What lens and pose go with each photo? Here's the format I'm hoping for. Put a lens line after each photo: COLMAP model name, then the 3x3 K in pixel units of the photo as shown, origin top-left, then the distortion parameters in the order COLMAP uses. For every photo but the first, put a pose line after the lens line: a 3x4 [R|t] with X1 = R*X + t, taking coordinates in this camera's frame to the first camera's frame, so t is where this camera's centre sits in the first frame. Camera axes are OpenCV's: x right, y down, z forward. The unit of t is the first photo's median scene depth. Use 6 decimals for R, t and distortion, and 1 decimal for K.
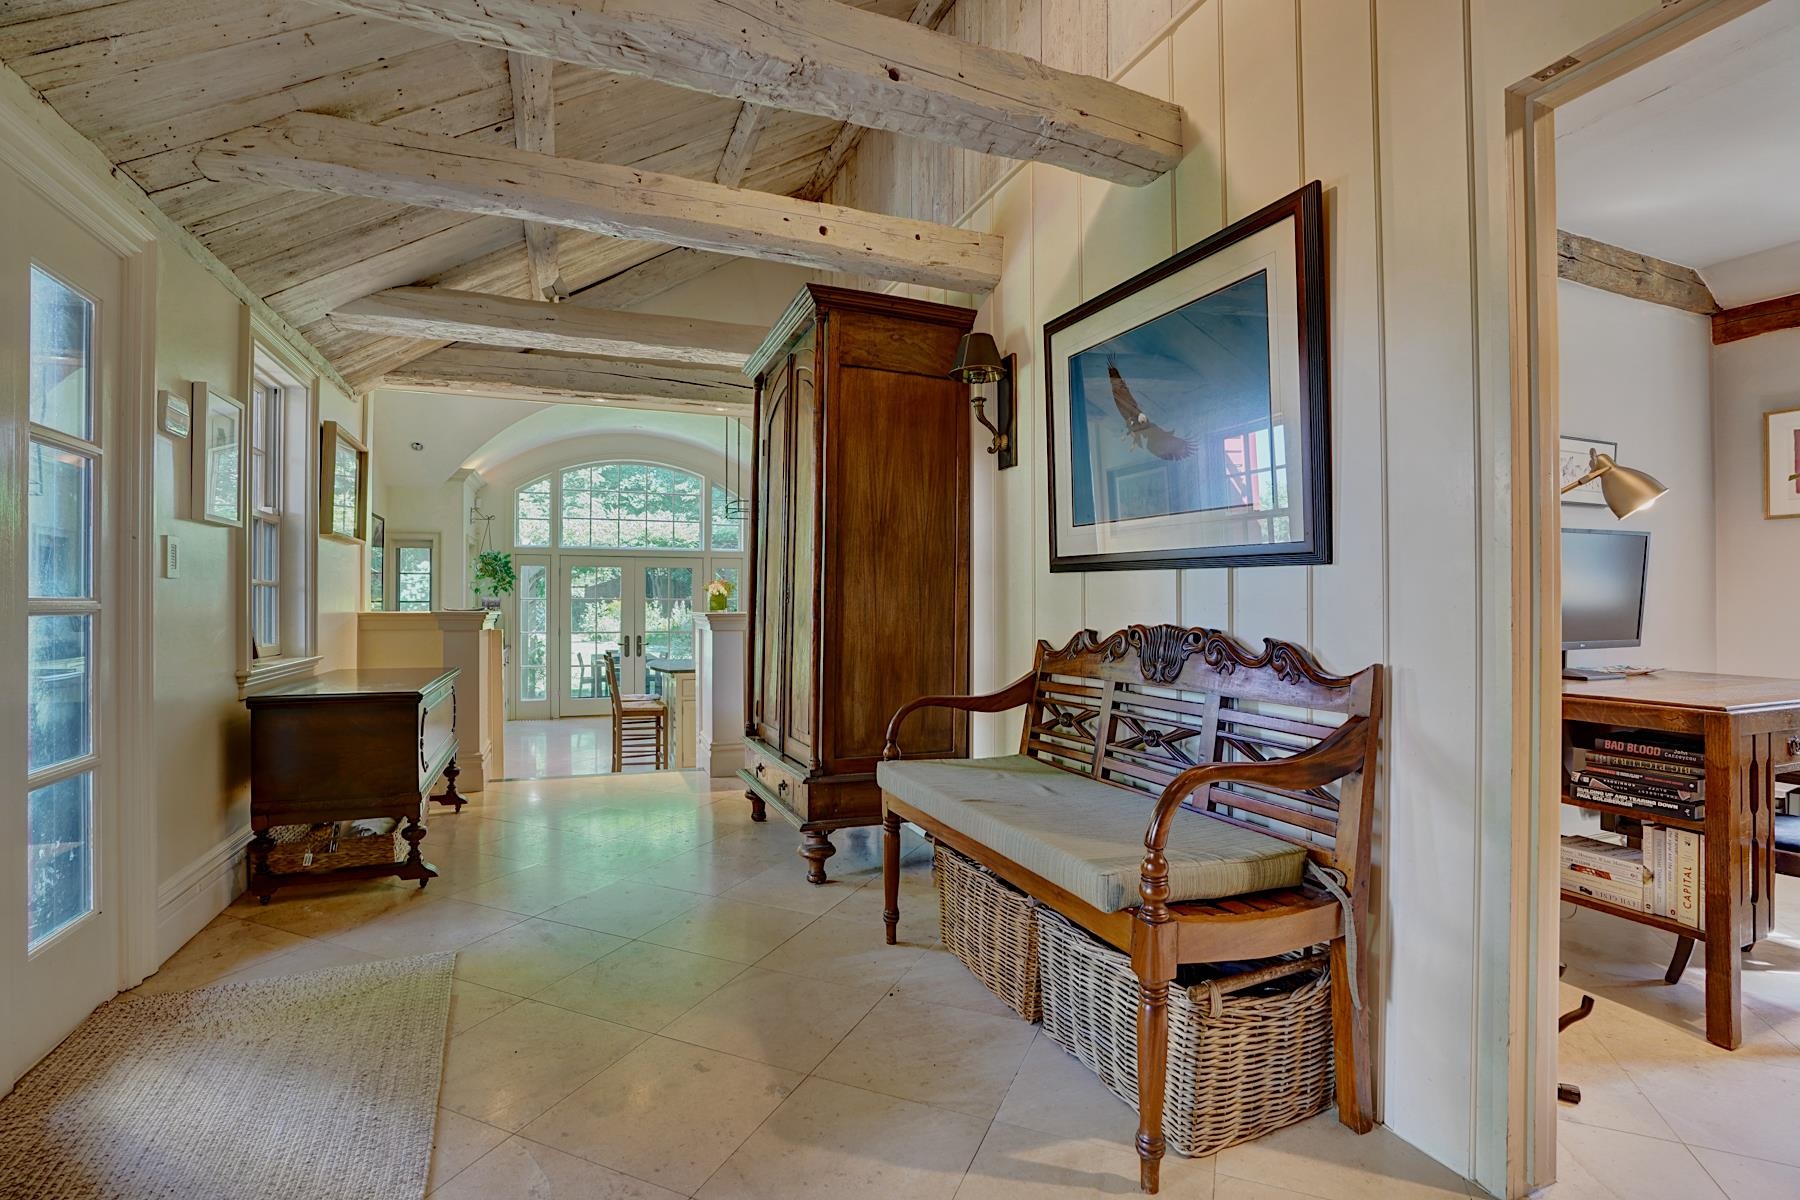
lens RADIAL K [[819.6, 0, 902.2], [0, 819.6, 596.4], [0, 0, 1]] dist [-0.064925, 0.022538]
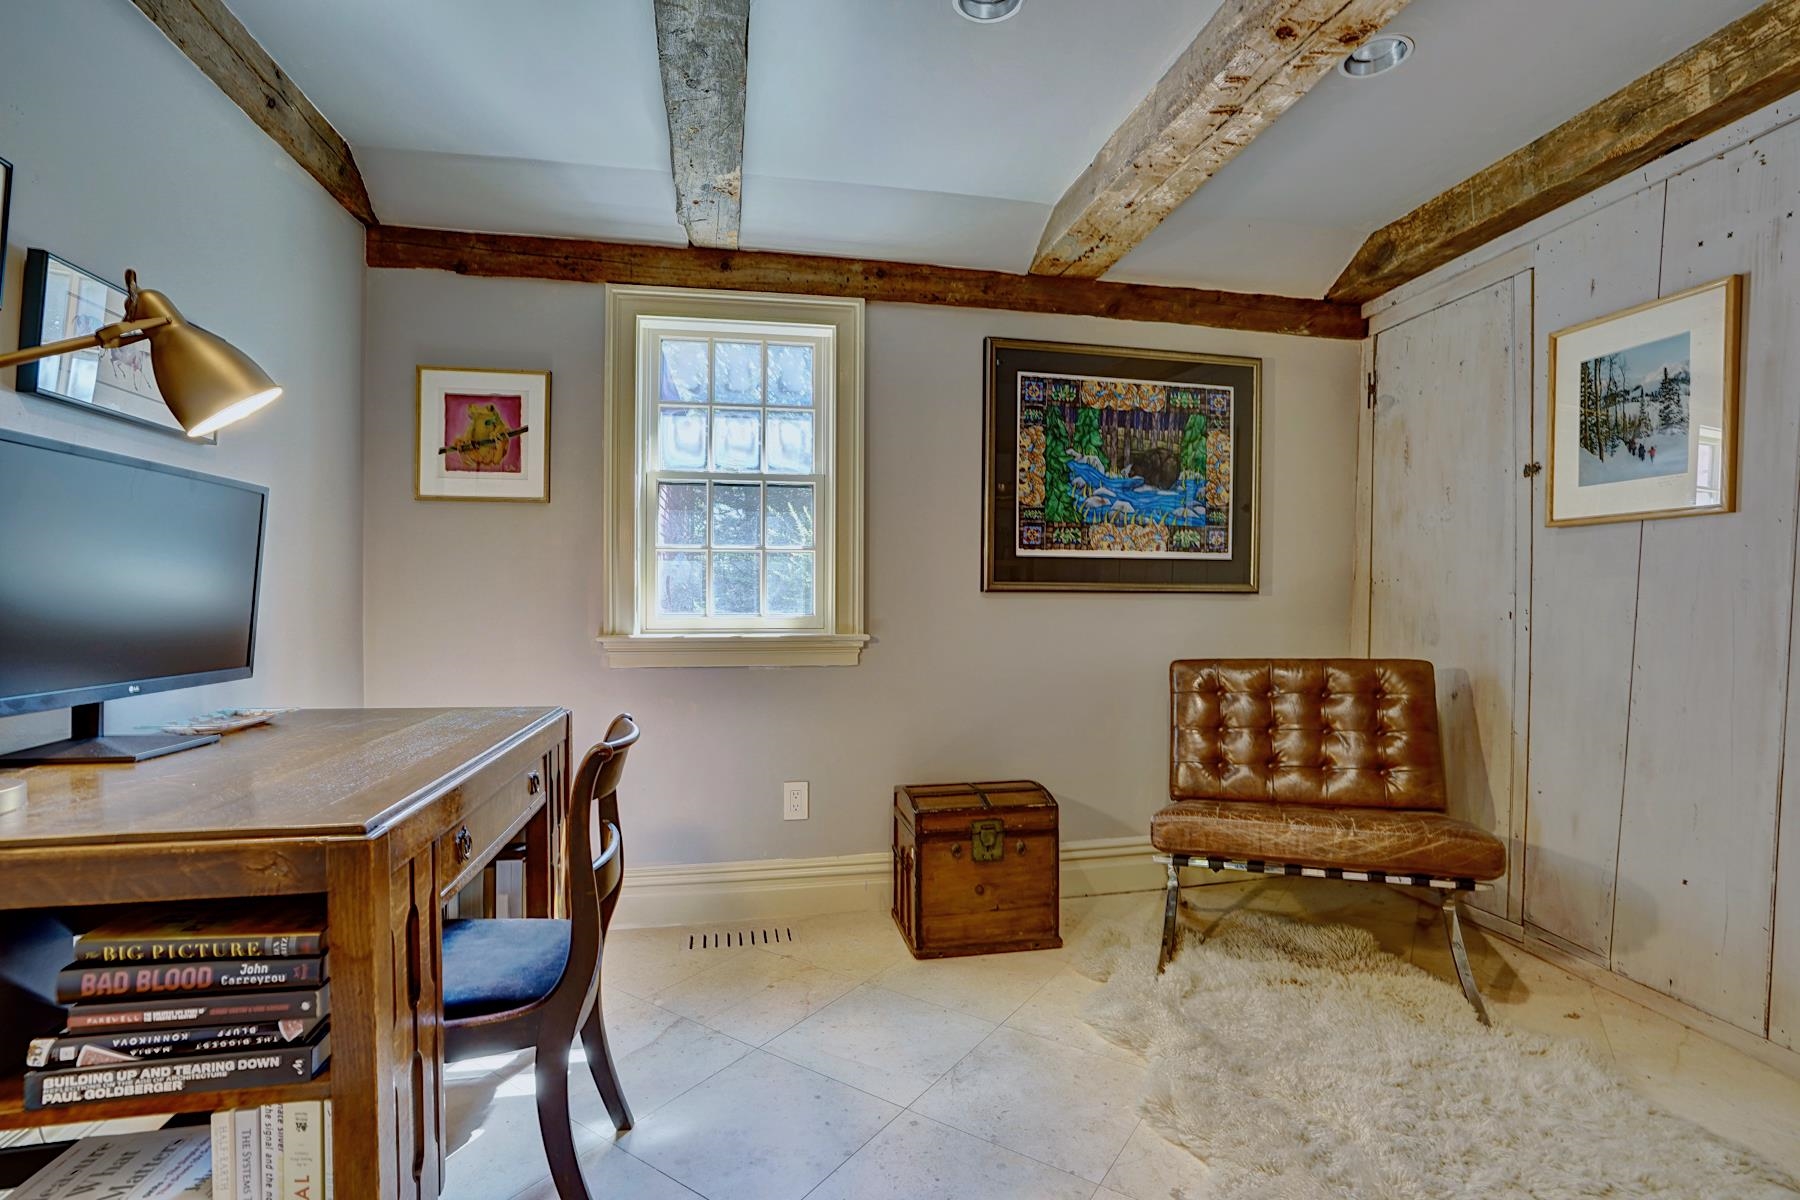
lens RADIAL K [[819.6, 0, 902.2], [0, 819.6, 596.4], [0, 0, 1]] dist [-0.064925, 0.022538]
pose [[0.181316, 0.005161, 0.983411, 0.542764], [-0.003086, 0.999984, -0.004679, 0.003953], [-0.983420, -0.002187, 0.181329, 0.505200]]
